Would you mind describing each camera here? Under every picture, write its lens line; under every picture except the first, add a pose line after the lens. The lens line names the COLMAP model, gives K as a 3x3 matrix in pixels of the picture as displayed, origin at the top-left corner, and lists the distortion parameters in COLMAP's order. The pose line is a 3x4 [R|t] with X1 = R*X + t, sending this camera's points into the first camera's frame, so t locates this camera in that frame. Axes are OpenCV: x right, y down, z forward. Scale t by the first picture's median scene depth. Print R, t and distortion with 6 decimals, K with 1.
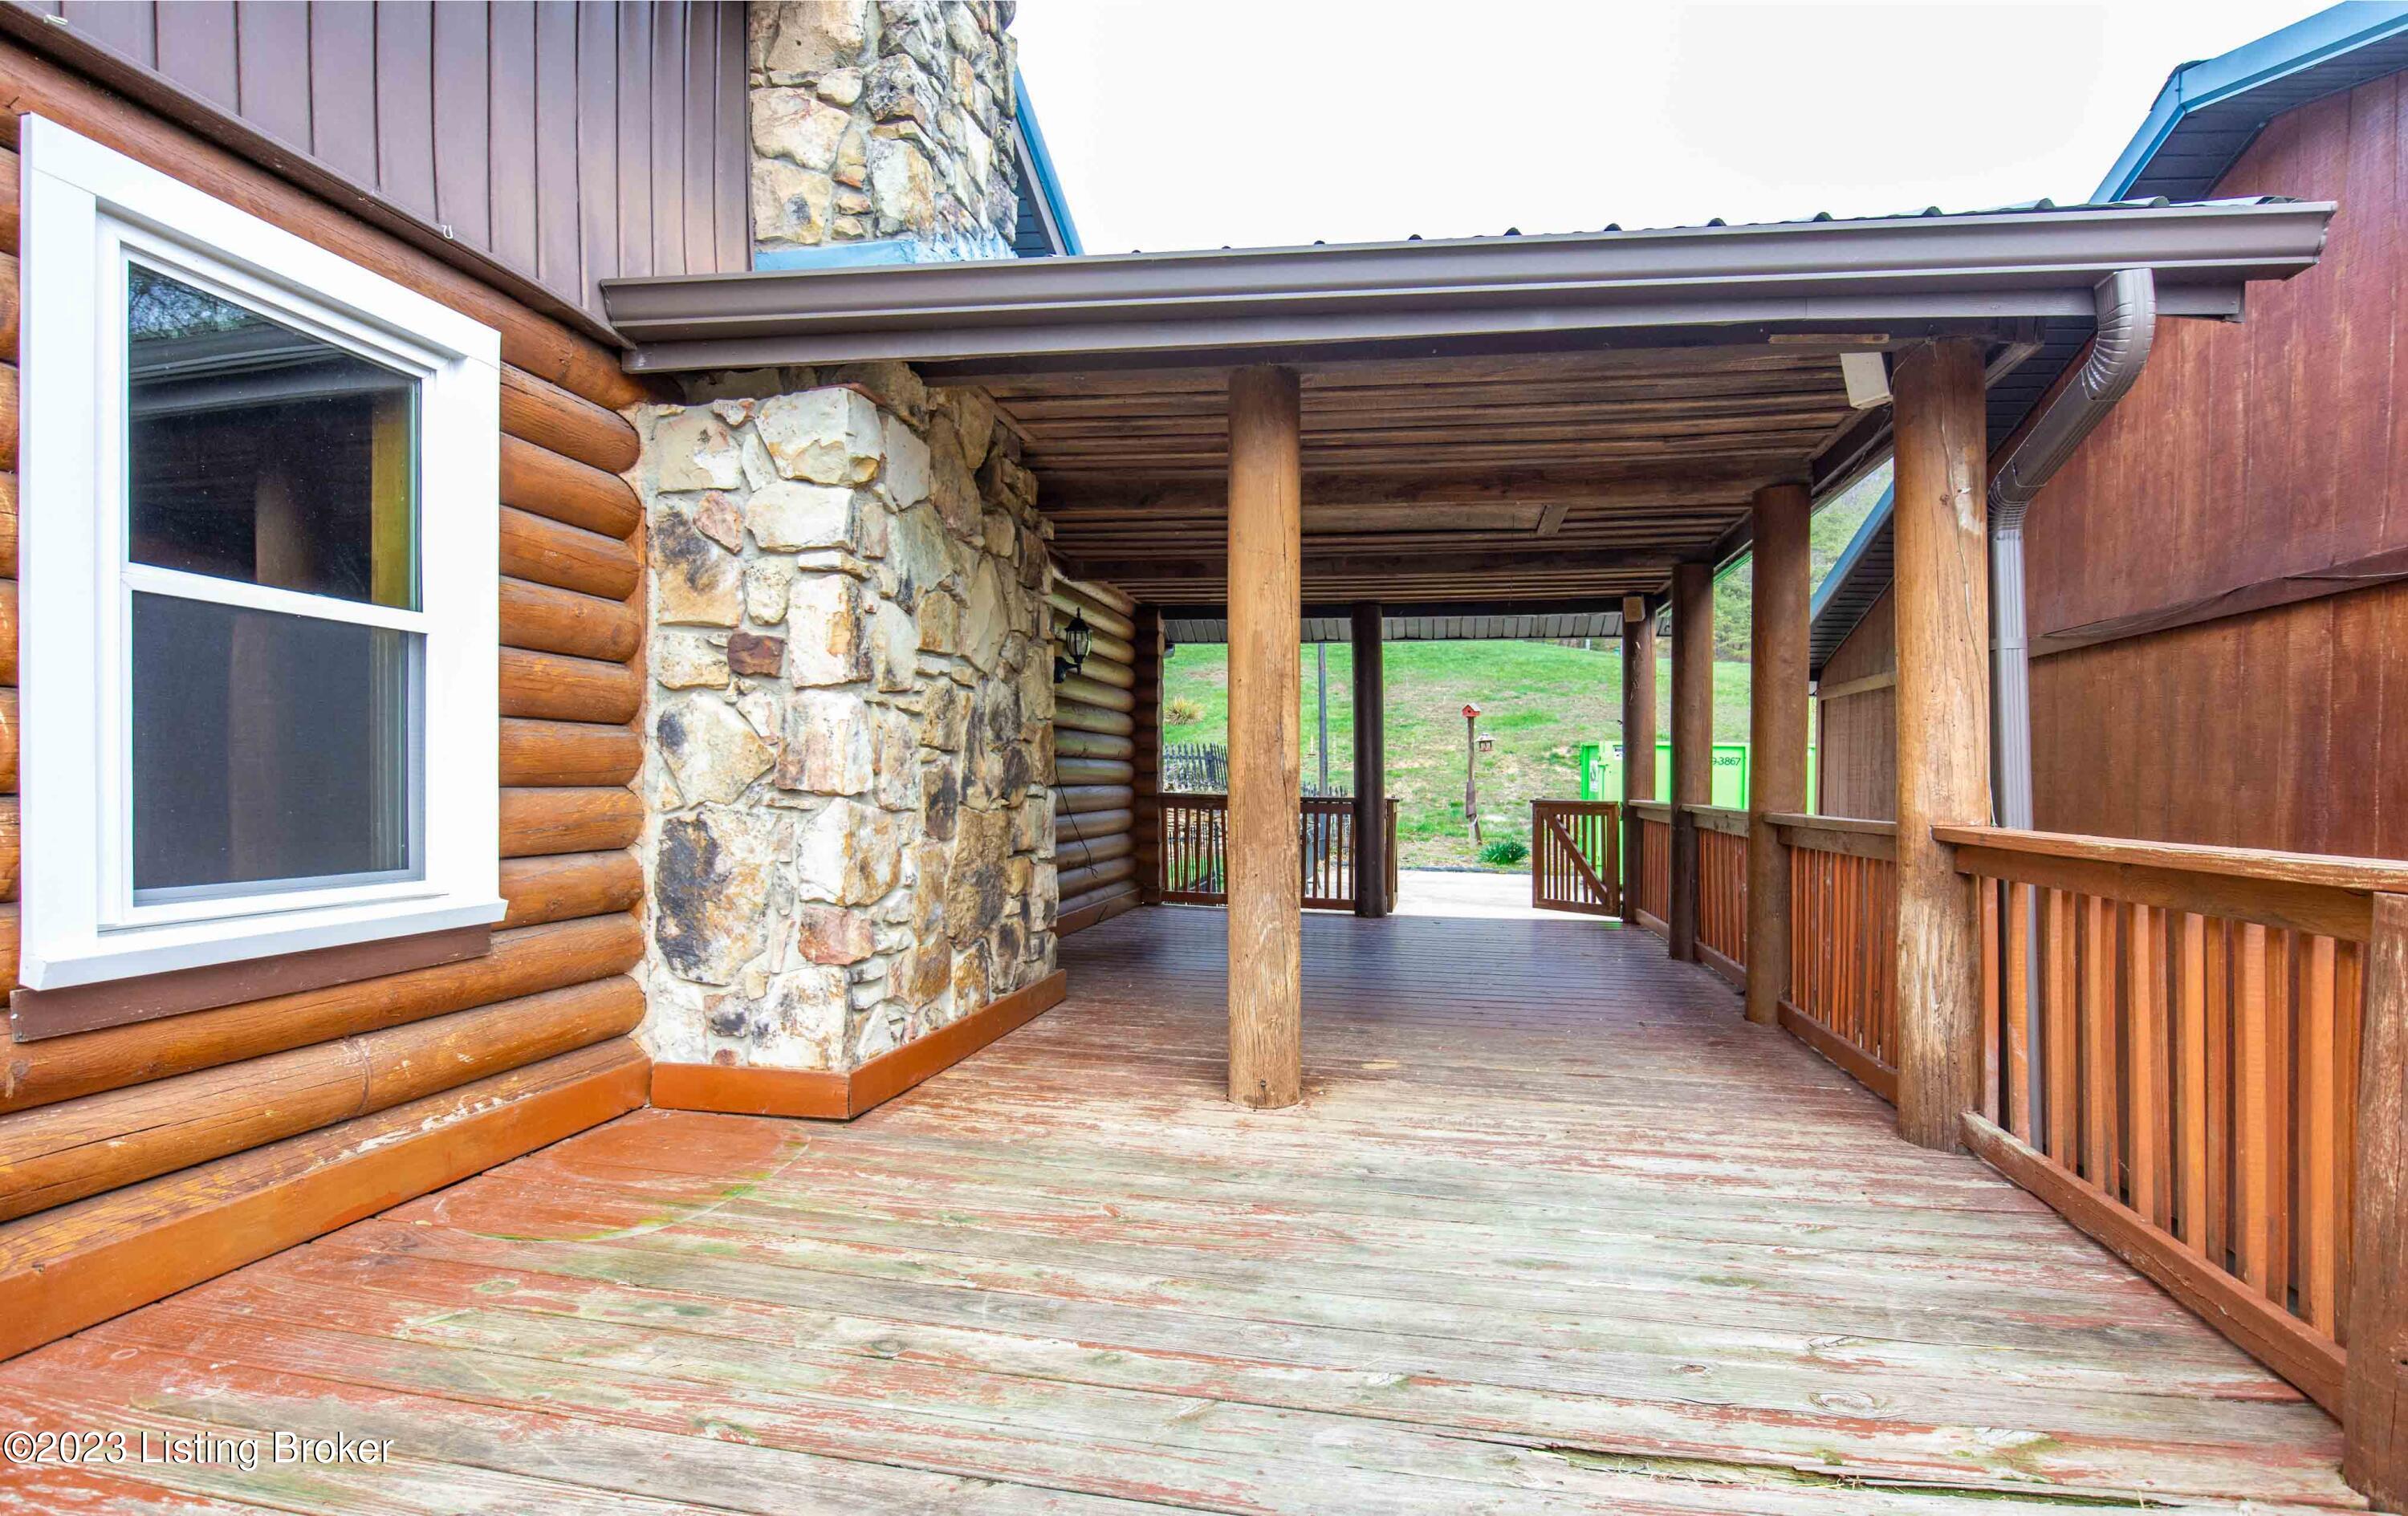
lens RADIAL K [[1416.4, 0, 1204.0], [0, 1416.4, 758.0], [0, 0, 1]] dist [-0.000444, -0.000181]
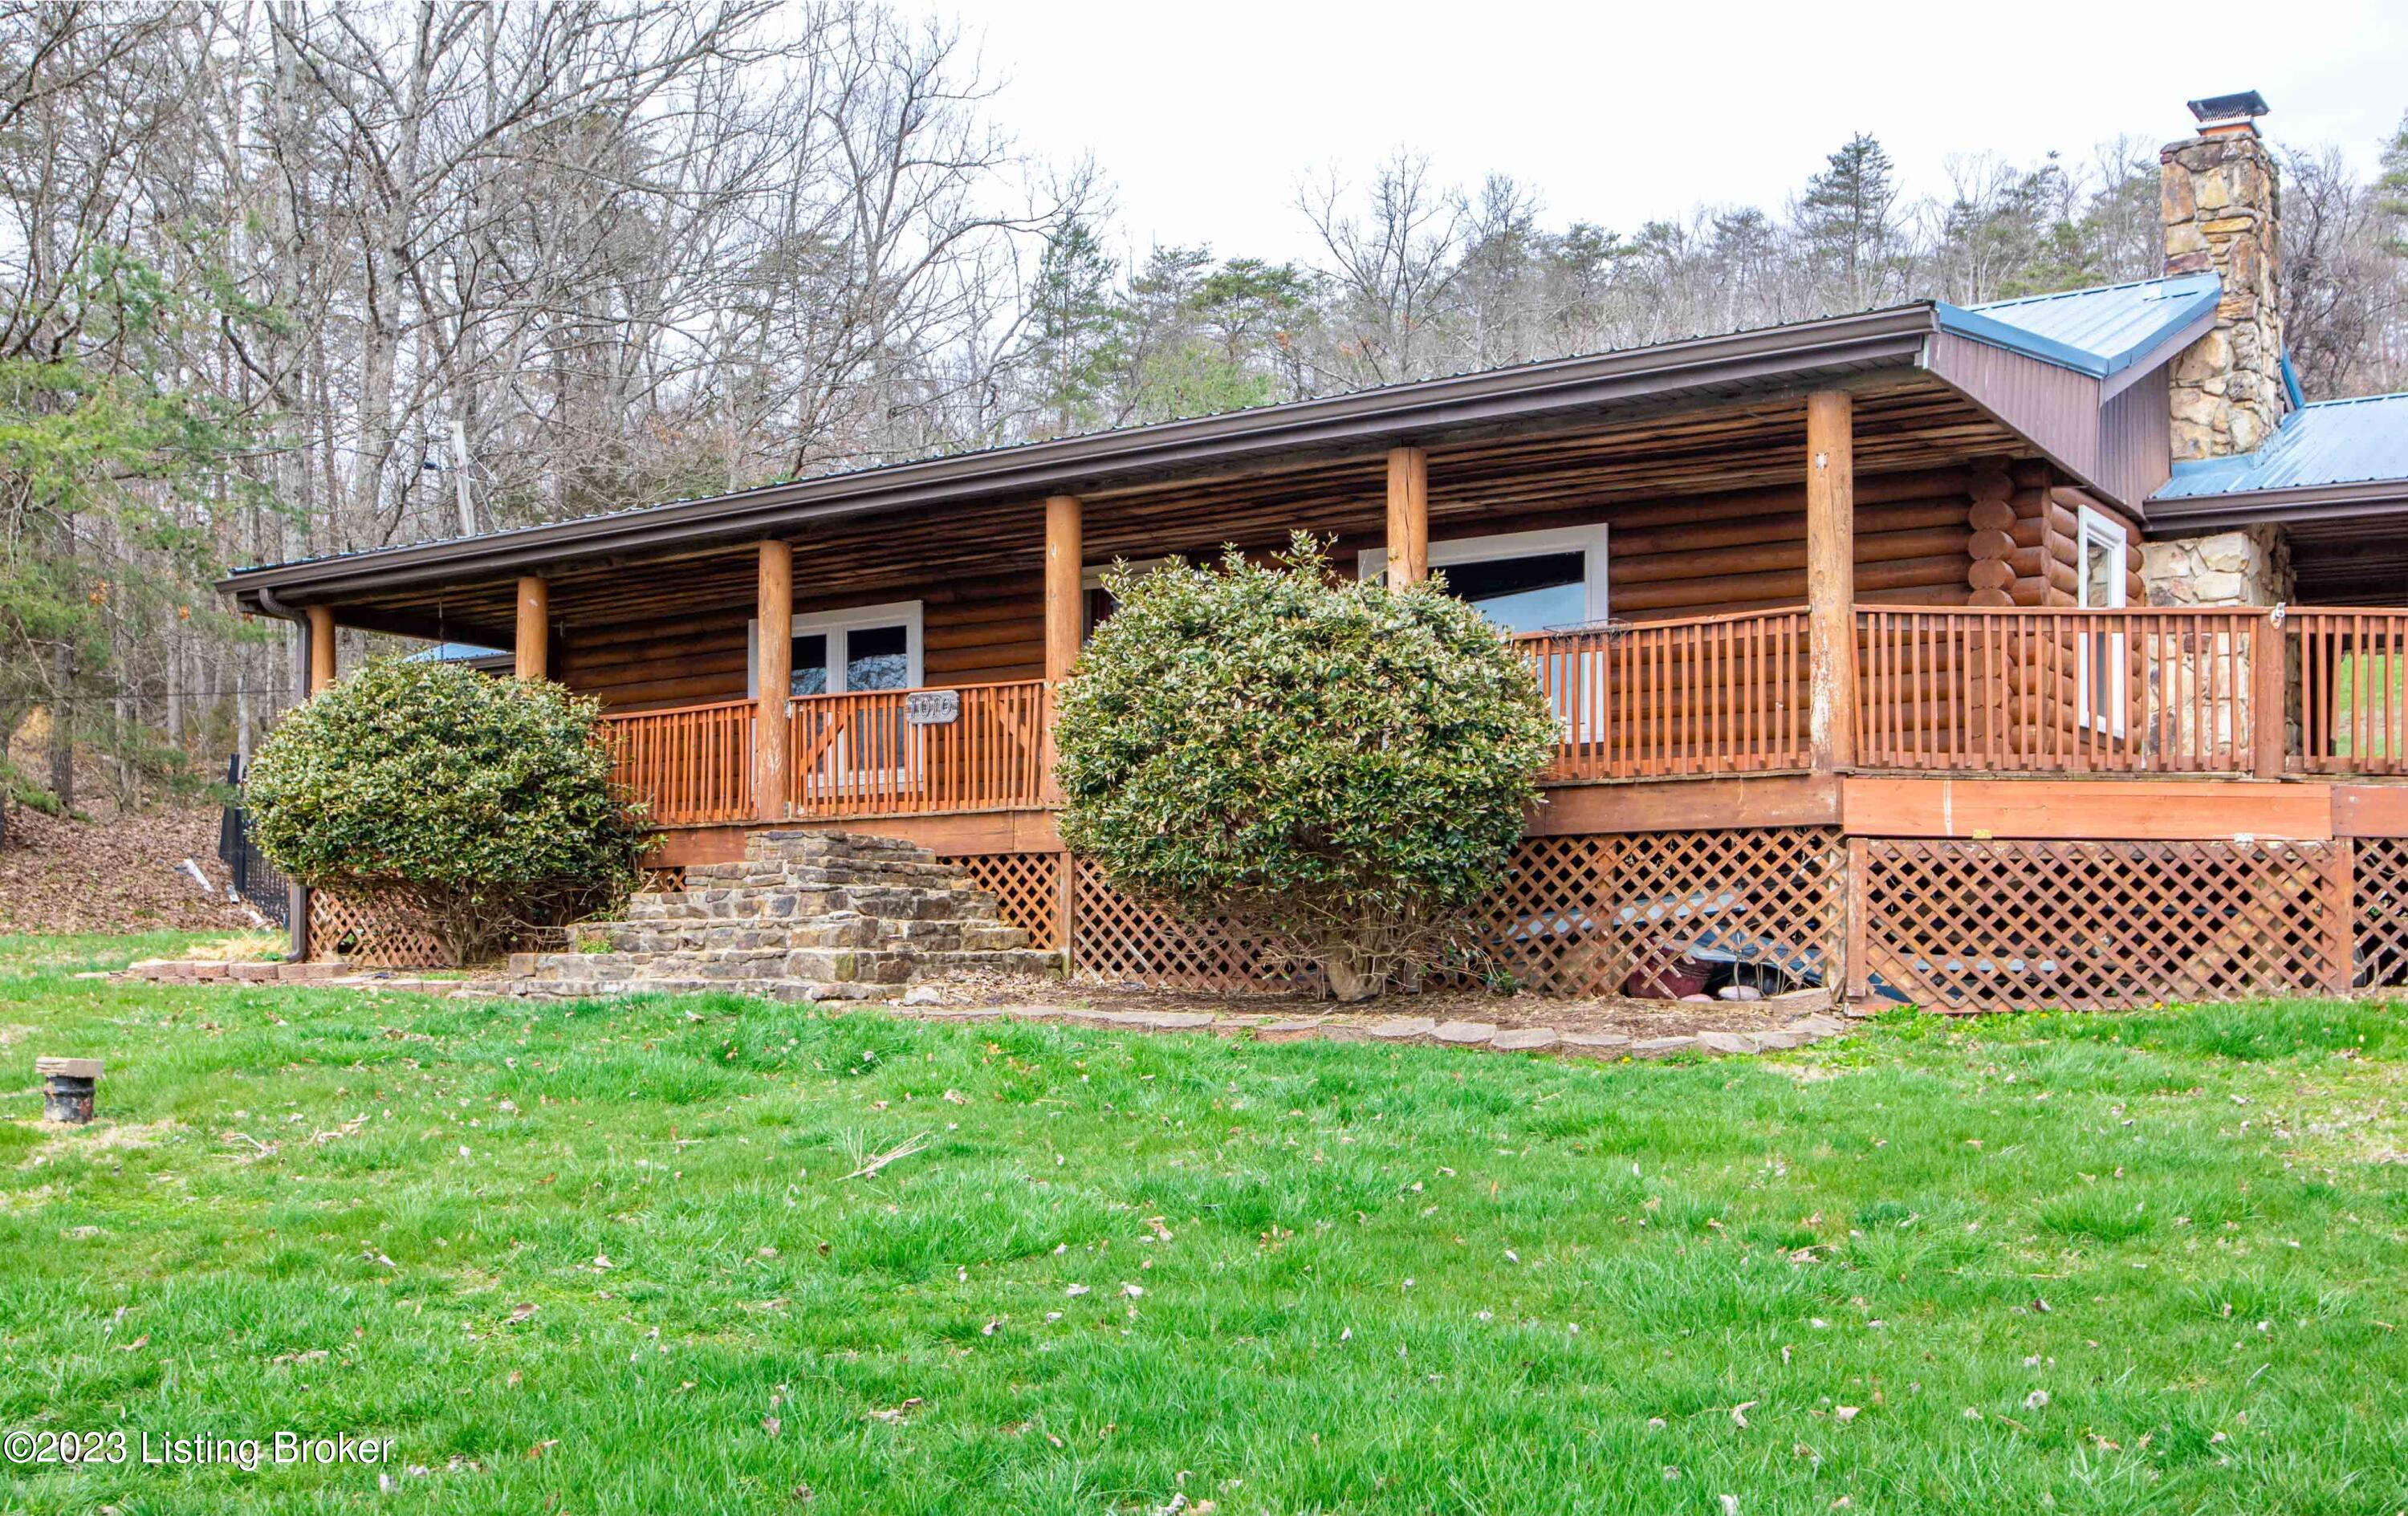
lens RADIAL K [[2509.9, 0, 1204.0], [0, 2509.9, 758.0], [0, 0, 1]] dist [-0.000885, 0.005665]
pose [[0.895011, -0.011477, -0.445897, 0.066141], [-0.020856, 0.997499, -0.067538, 0.388789], [0.445557, 0.069747, 0.892533, -3.102474]]
